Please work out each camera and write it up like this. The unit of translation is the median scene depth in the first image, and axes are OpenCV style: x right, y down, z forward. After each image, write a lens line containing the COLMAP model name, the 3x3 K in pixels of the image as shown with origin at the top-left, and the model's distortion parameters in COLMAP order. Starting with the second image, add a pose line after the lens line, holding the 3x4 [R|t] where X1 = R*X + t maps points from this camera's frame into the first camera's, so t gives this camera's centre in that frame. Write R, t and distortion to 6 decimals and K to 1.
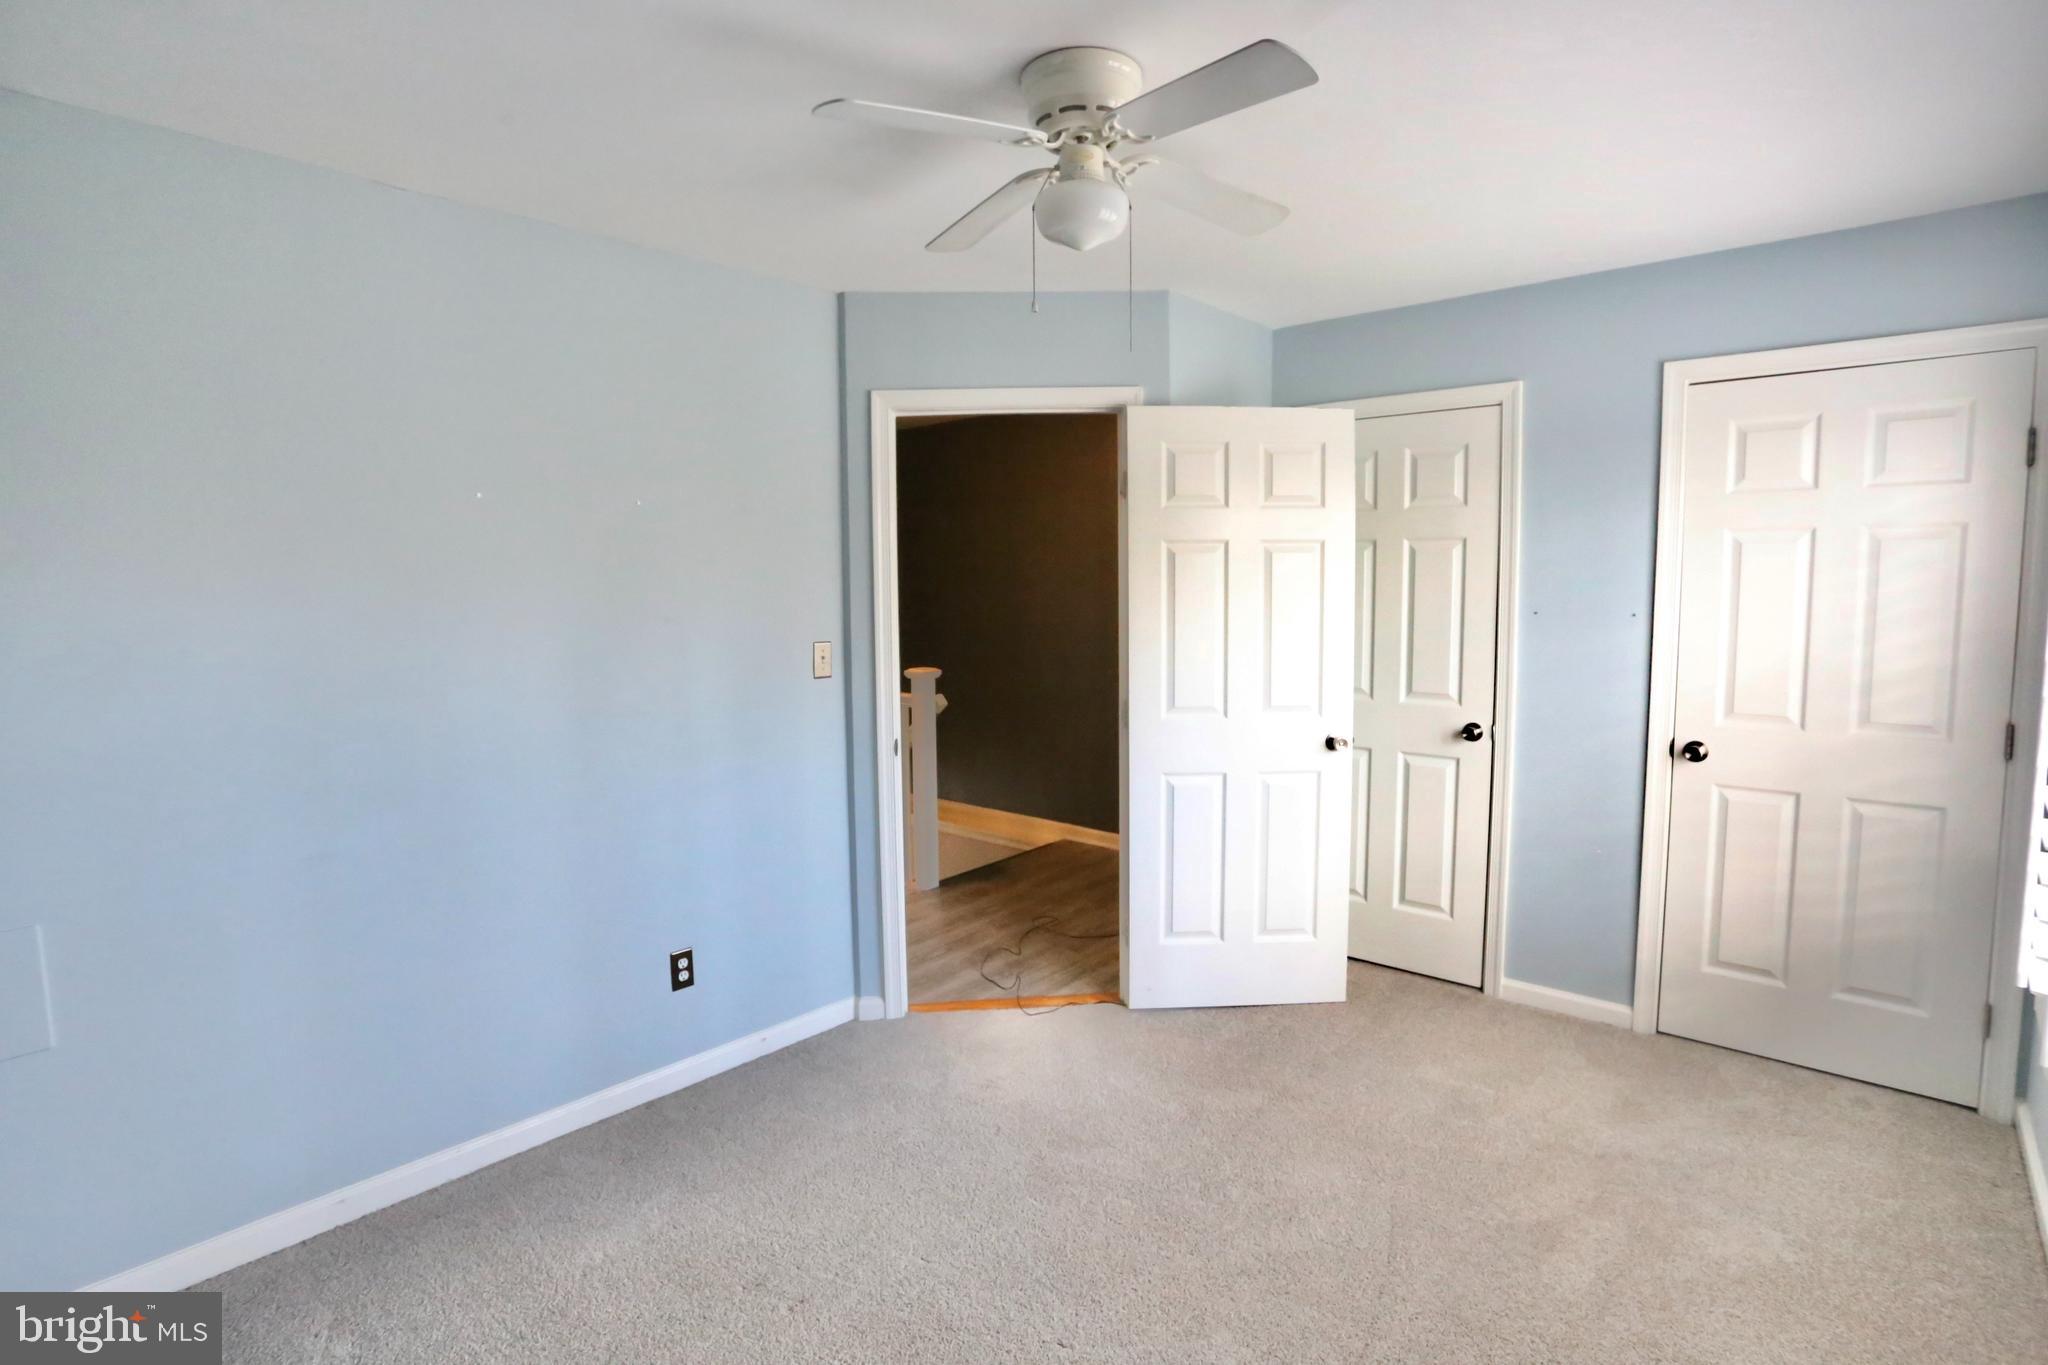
lens RADIAL K [[983.0, 0, 1025.4], [0, 983.0, 665.5], [0, 0, 1]] dist [-0.028787, 0.009289]
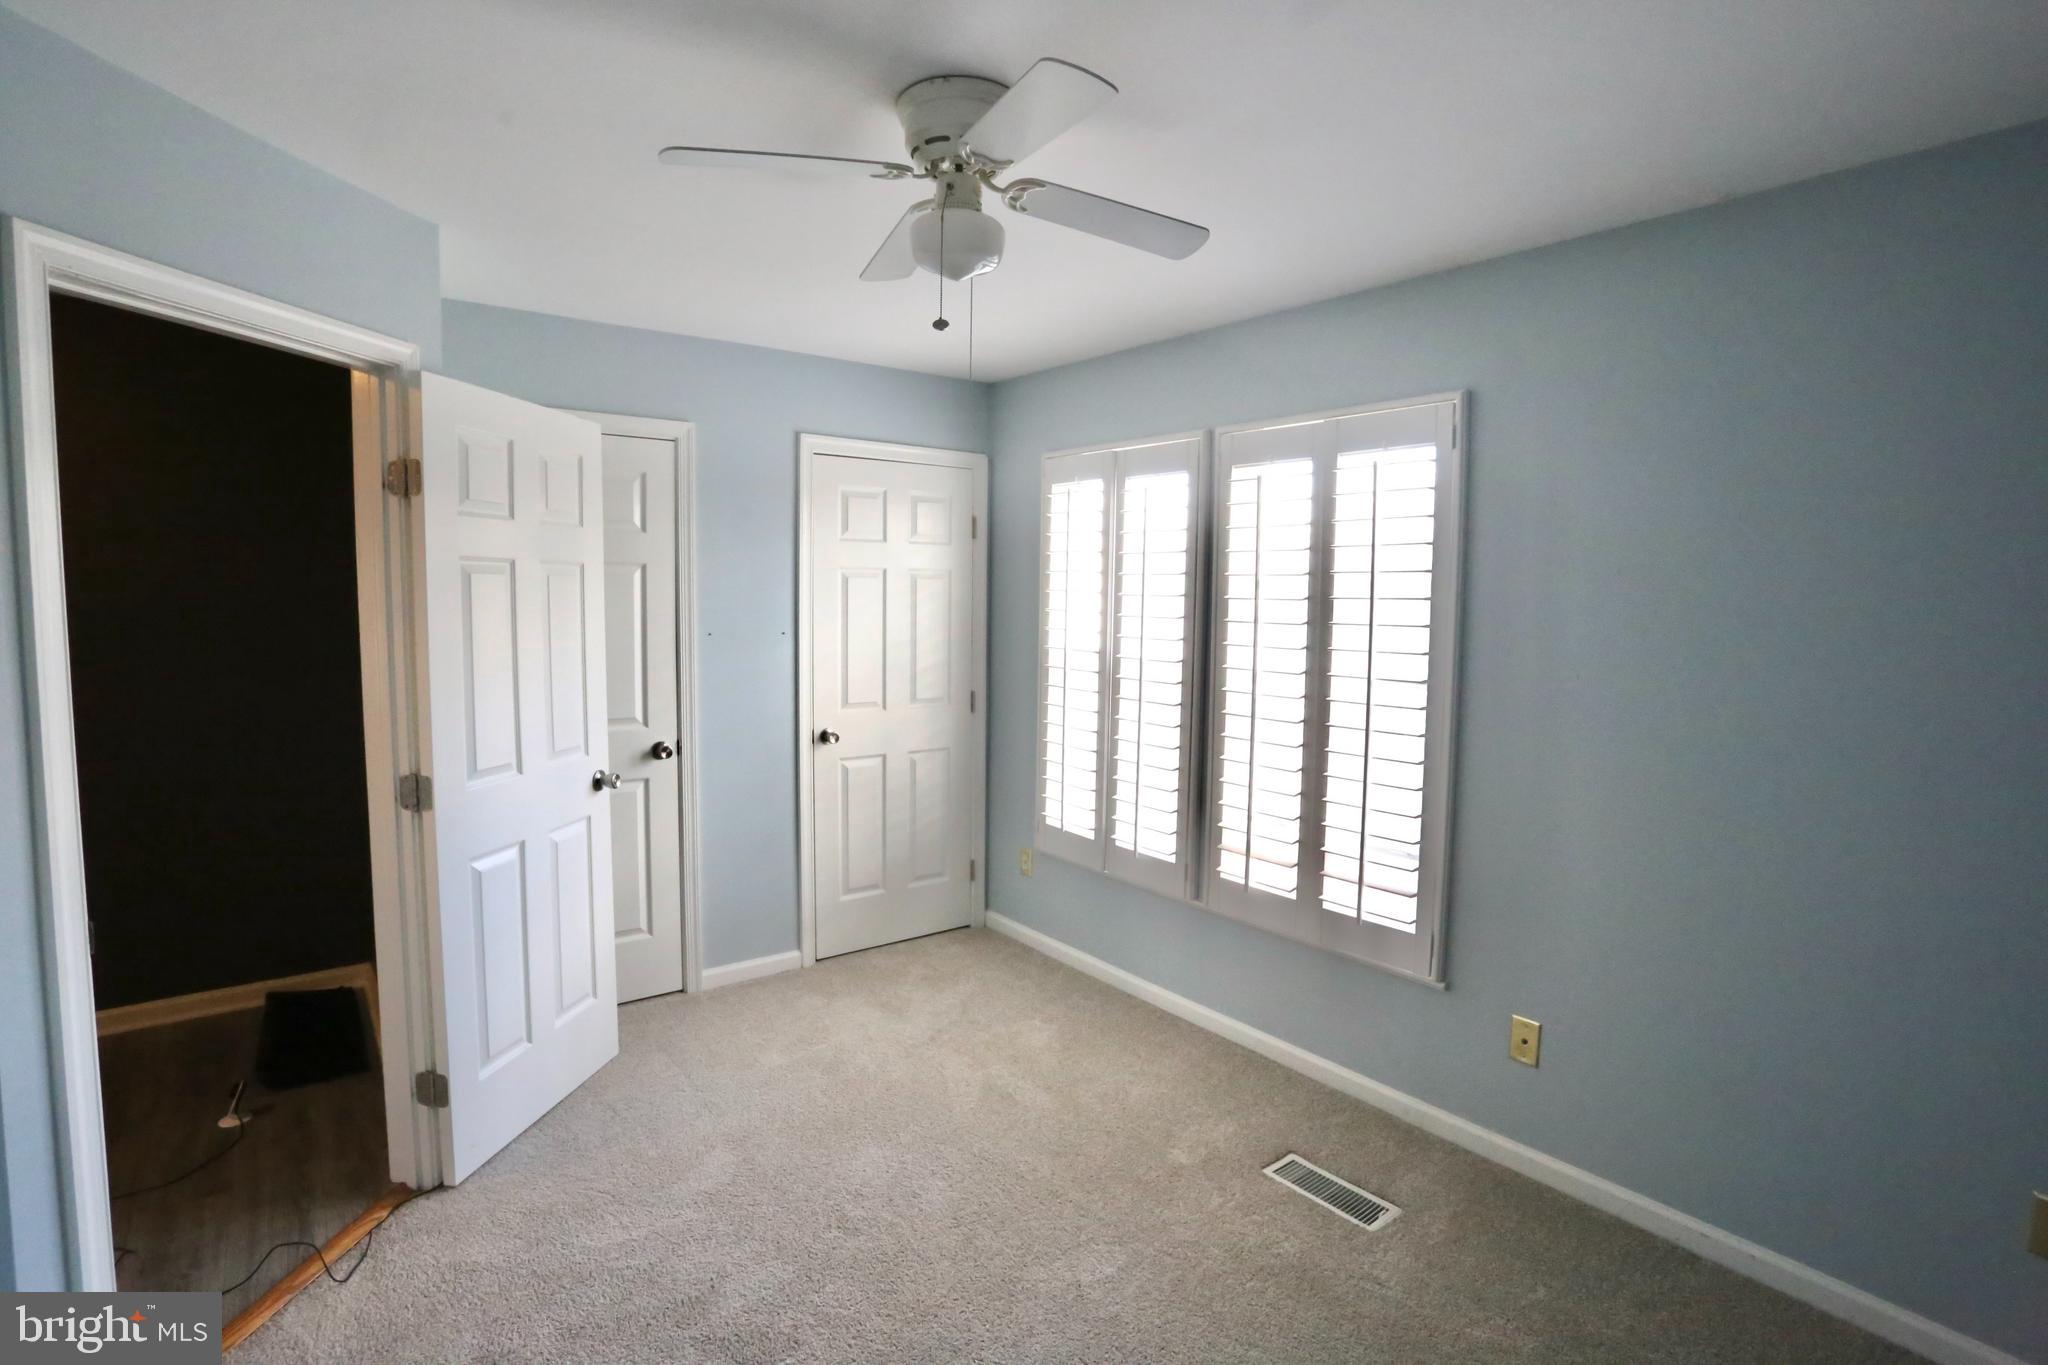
lens RADIAL K [[1011.4, 0, 1018.6], [0, 1011.4, 671.5], [0, 0, 1]] dist [-0.078275, 0.045723]
pose [[0.218656, -0.069153, 0.973349, -0.565563], [0.072583, 0.995875, 0.054448, -0.053379], [-0.973099, 0.058743, 0.222774, 0.447540]]
